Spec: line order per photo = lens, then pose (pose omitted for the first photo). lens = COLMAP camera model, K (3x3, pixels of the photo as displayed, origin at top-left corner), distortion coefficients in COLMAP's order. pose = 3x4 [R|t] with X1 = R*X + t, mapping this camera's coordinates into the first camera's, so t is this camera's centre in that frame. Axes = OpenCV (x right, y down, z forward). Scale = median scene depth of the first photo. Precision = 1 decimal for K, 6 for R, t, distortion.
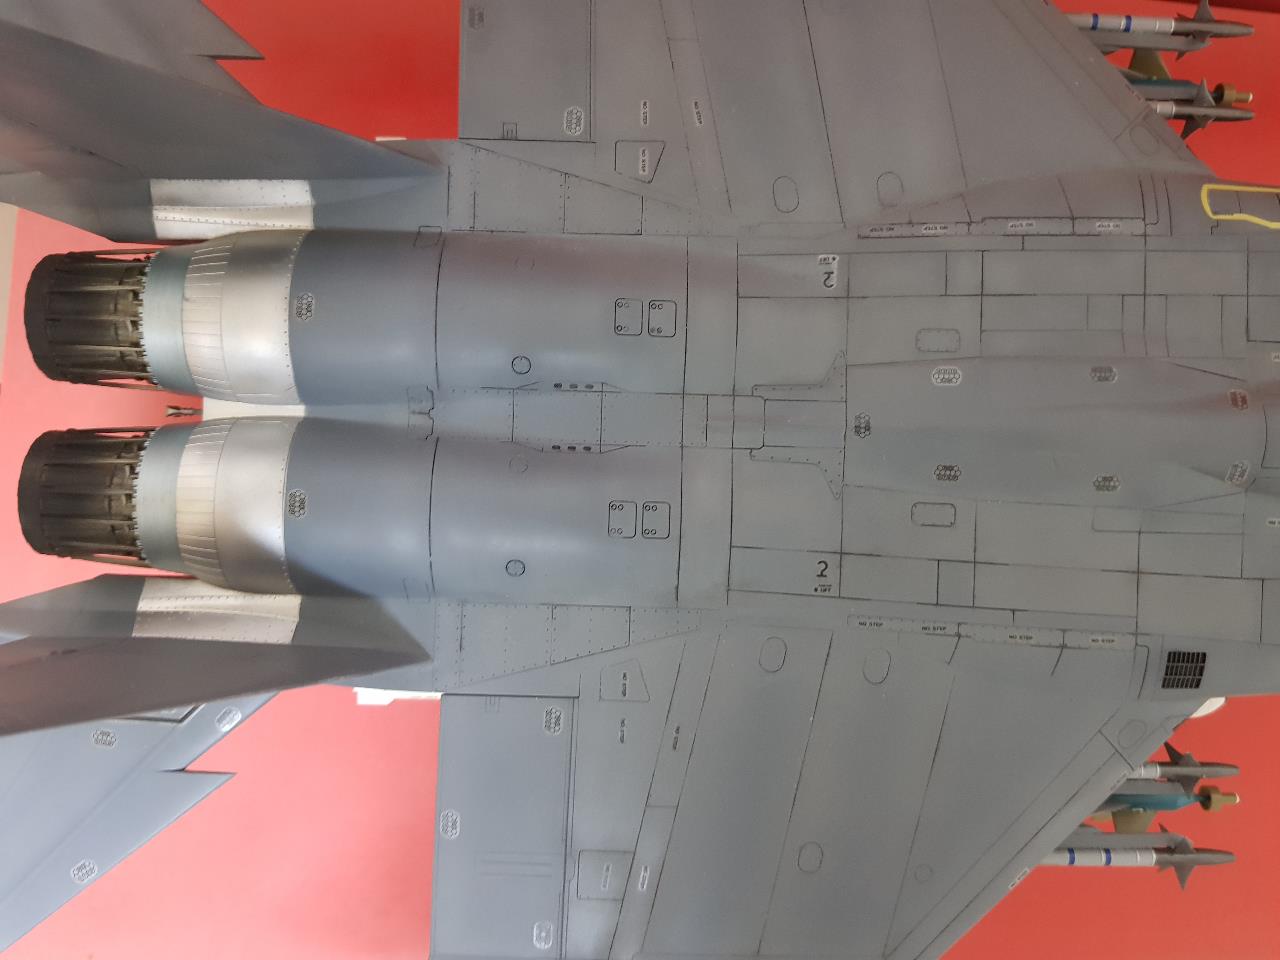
lens RADIAL K [[1027.8, 0, 604.3], [0, 1027.8, 479.4], [0, 0, 1]] dist [0.030736, -0.117040]
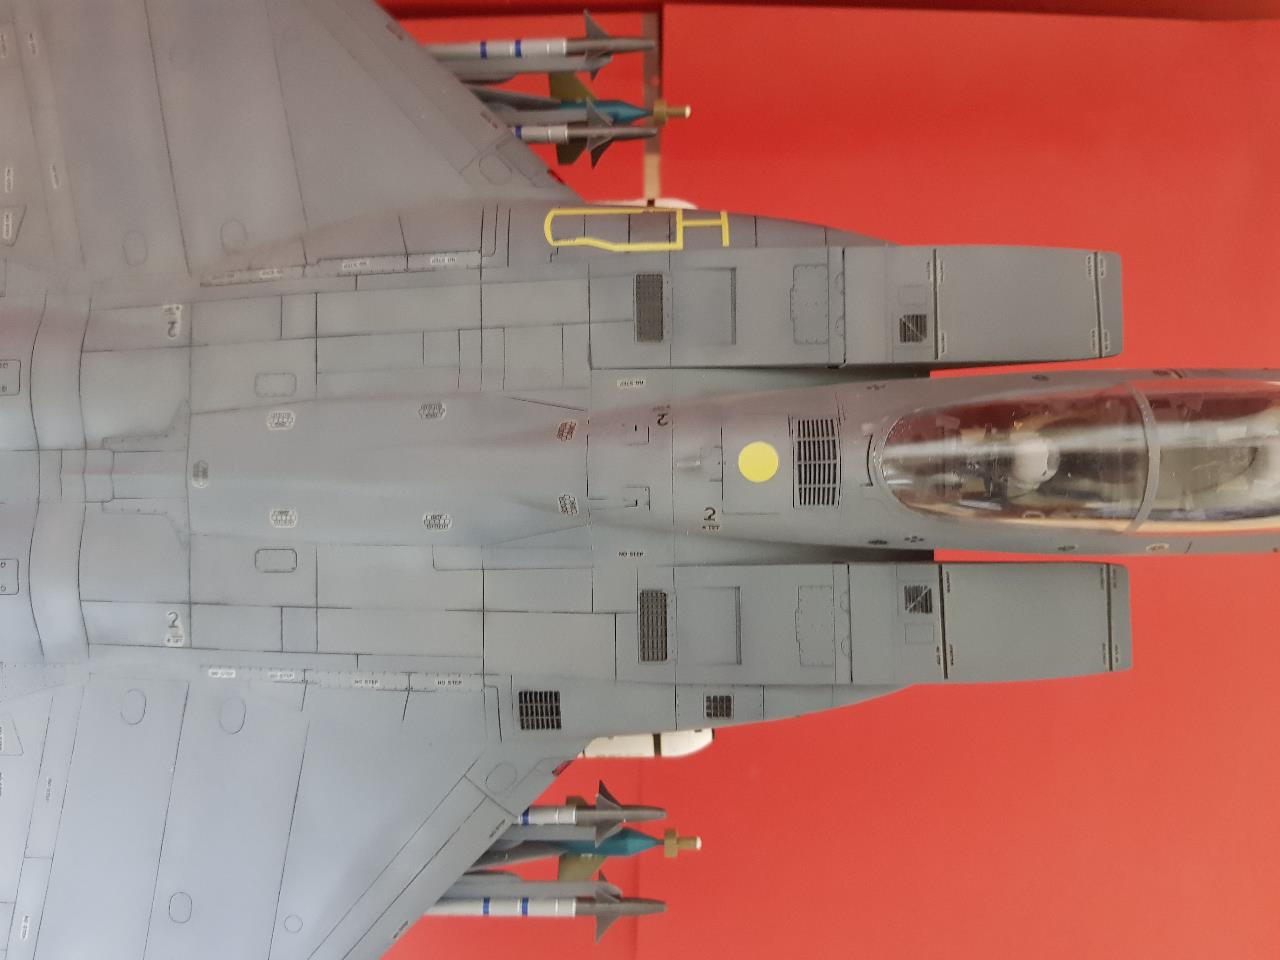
lens RADIAL K [[1027.8, 0, 649.5], [0, 1027.8, 487.8], [0, 0, 1]] dist [0.030736, -0.117040]
pose [[0.997961, -0.043045, -0.047127, 0.725076], [0.041829, 0.998773, -0.026503, 0.005953], [0.048210, 0.024478, 0.998537, 0.028016]]
